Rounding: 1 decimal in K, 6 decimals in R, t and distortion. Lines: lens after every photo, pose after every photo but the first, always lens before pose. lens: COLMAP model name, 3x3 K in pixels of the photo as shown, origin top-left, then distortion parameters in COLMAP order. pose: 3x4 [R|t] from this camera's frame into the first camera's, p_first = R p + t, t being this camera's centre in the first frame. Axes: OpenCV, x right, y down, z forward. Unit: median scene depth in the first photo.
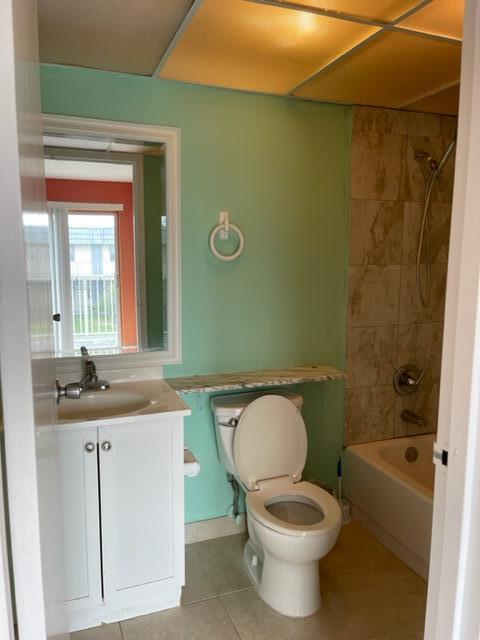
lens RADIAL K [[485.7, 0, 240.5], [0, 485.7, 320.4], [0, 0, 1]] dist [0.072513, -0.085628]
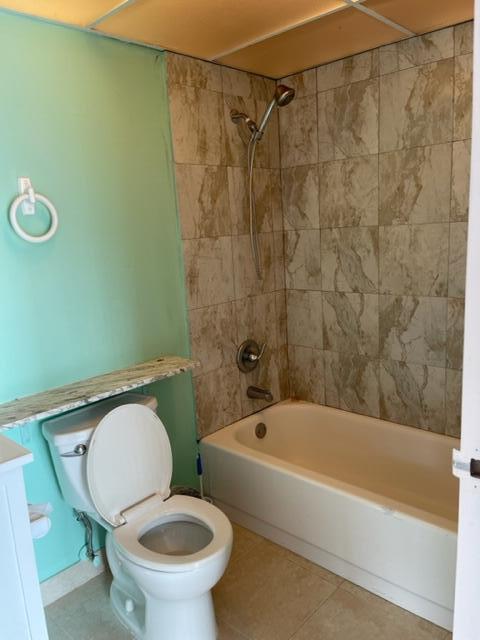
lens RADIAL K [[485.7, 0, 235.8], [0, 485.7, 322.2], [0, 0, 1]] dist [0.072513, -0.085628]
pose [[0.899026, -0.135661, 0.416350, -0.079243], [0.115120, 0.990578, 0.074184, -0.020059], [-0.422491, -0.018763, 0.906173, 0.162228]]
